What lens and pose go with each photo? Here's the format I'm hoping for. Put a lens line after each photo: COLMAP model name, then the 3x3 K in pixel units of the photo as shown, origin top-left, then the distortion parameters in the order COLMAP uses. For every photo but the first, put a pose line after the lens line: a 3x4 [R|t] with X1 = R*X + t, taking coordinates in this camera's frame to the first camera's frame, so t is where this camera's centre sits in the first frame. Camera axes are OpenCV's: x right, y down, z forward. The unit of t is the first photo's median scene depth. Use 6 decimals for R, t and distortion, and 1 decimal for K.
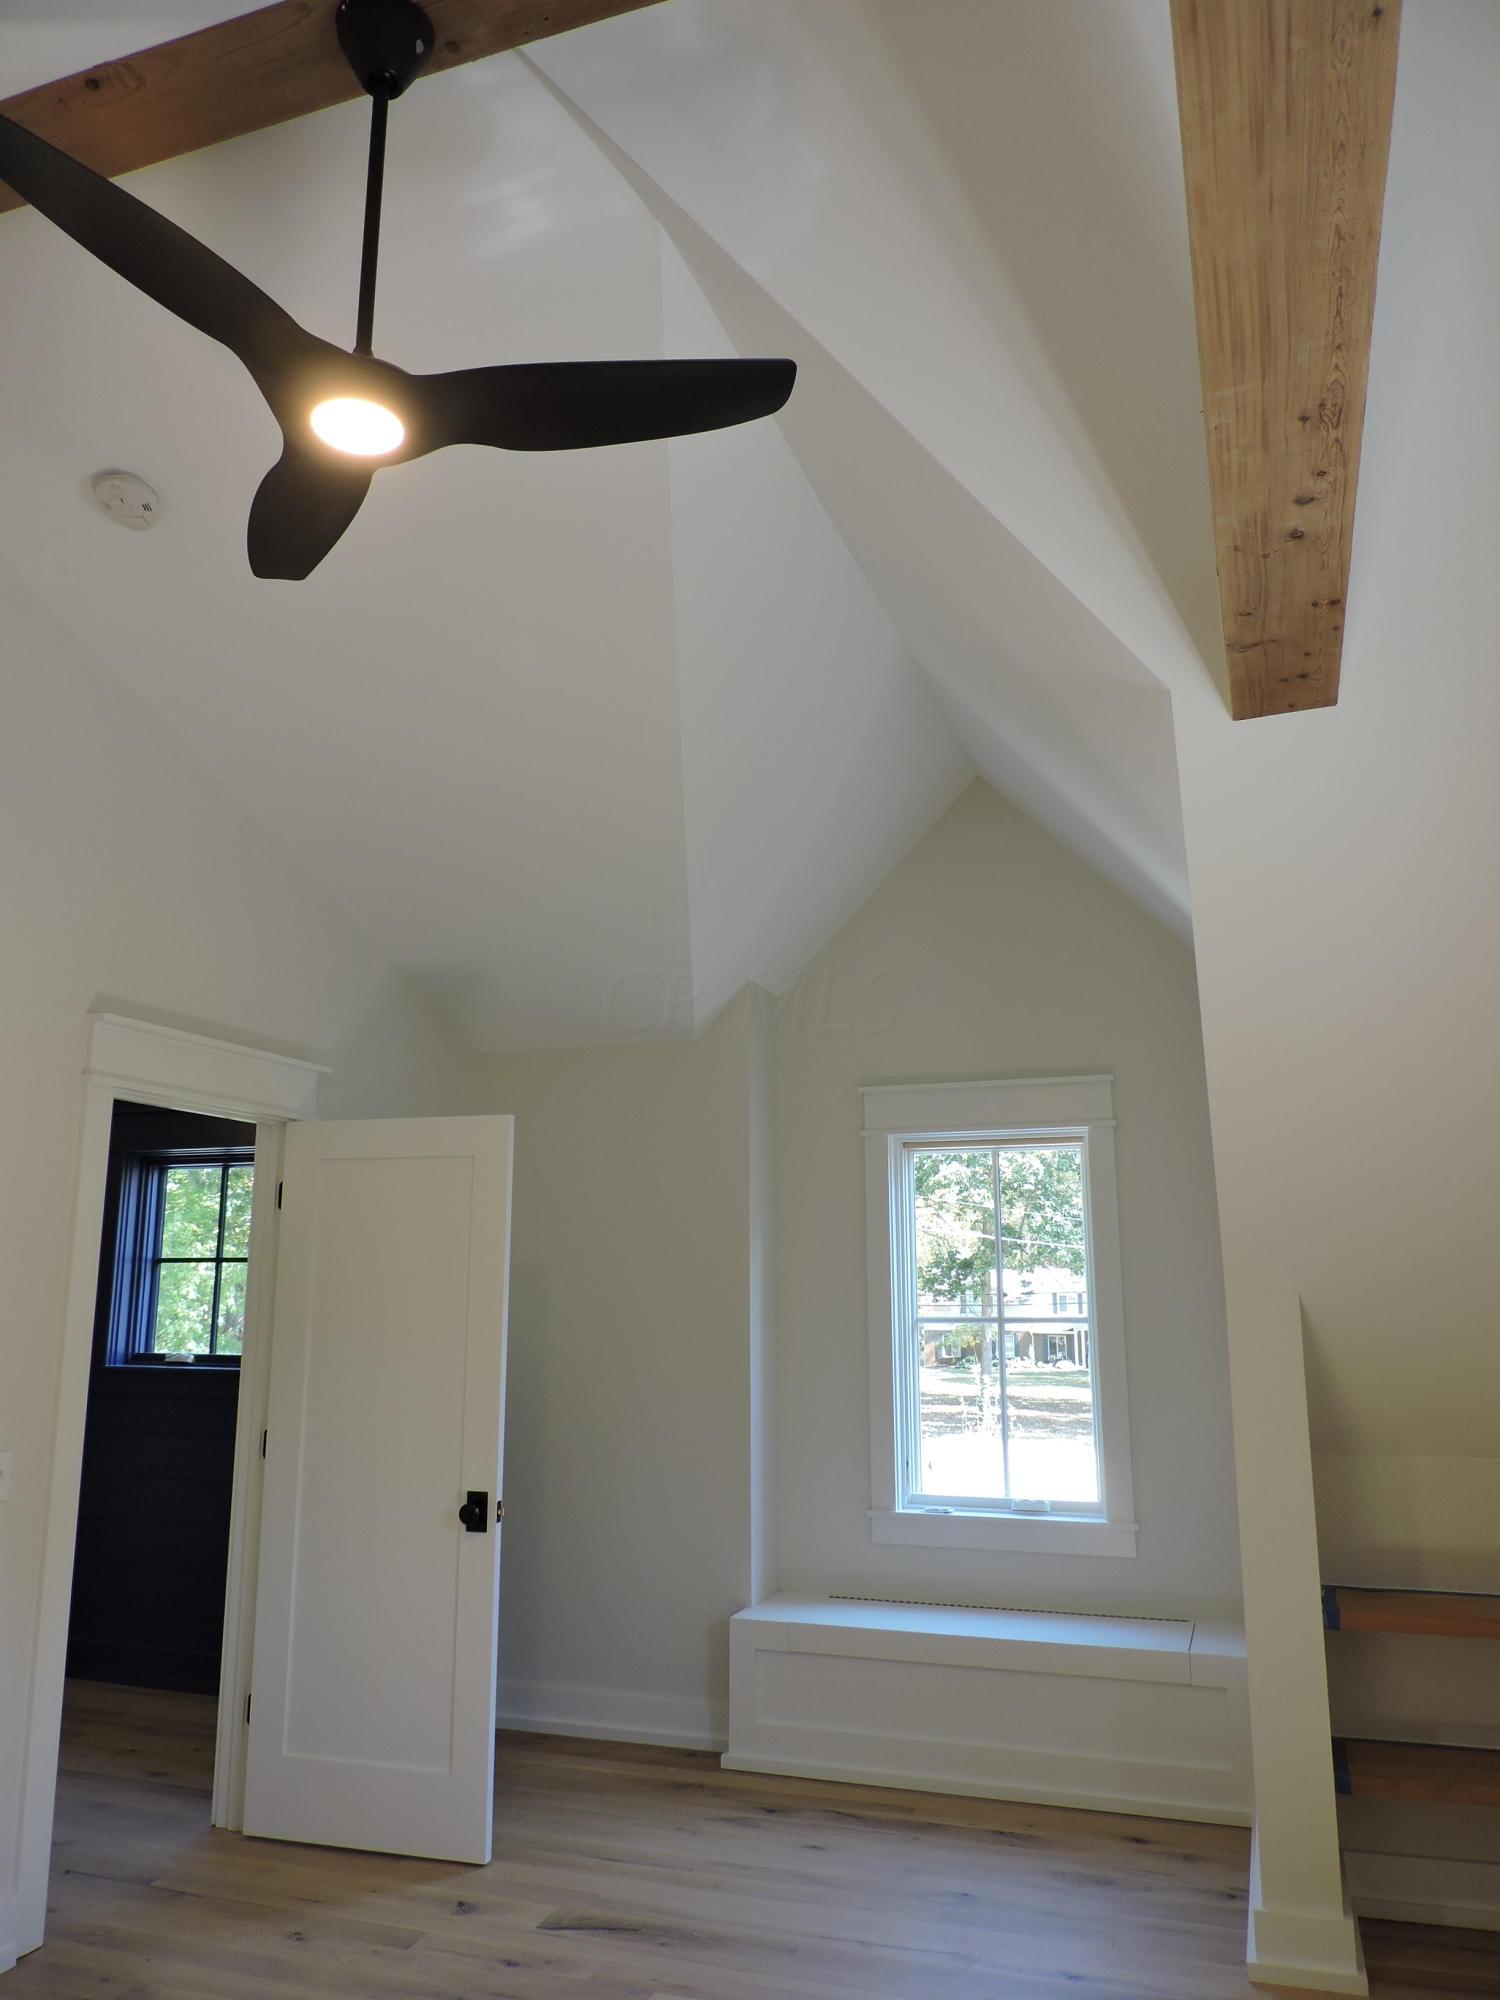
lens RADIAL K [[1430.8, 0, 752.8], [0, 1430.8, 1005.2], [0, 0, 1]] dist [-0.019567, 0.009107]
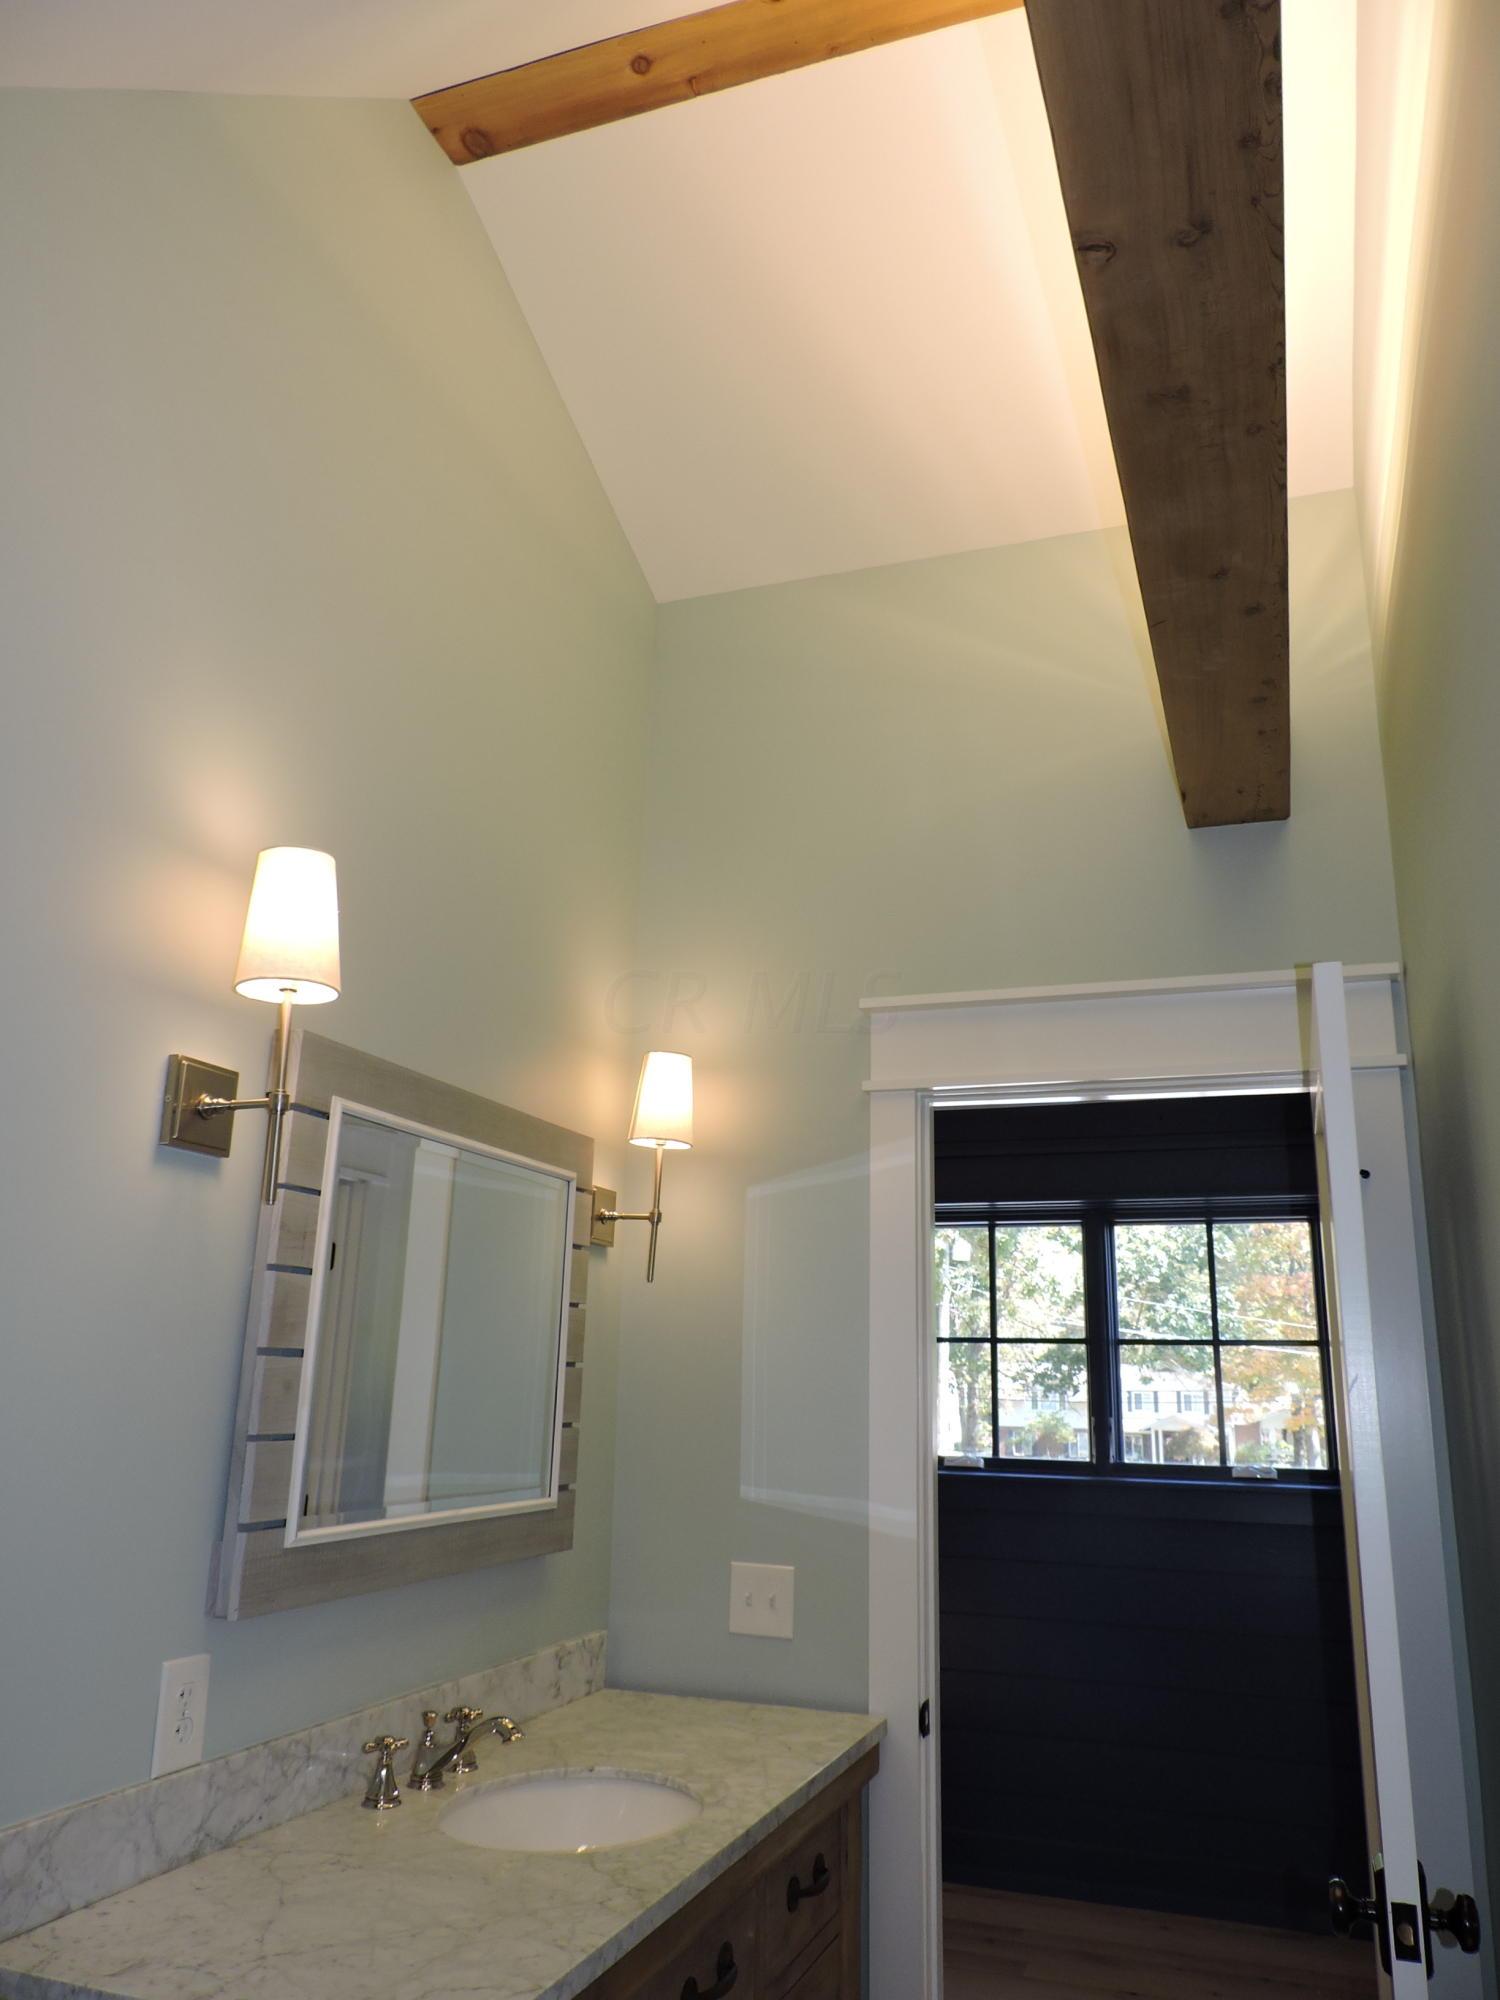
lens RADIAL K [[1430.8, 0, 764.0], [0, 1430.8, 1011.2], [0, 0, 1]] dist [-0.019567, 0.009107]
pose [[0.999788, 0.020560, -0.001381, -0.720986], [-0.020605, 0.998205, -0.056228, 0.054718], [0.000222, 0.056245, 0.998417, 0.240728]]
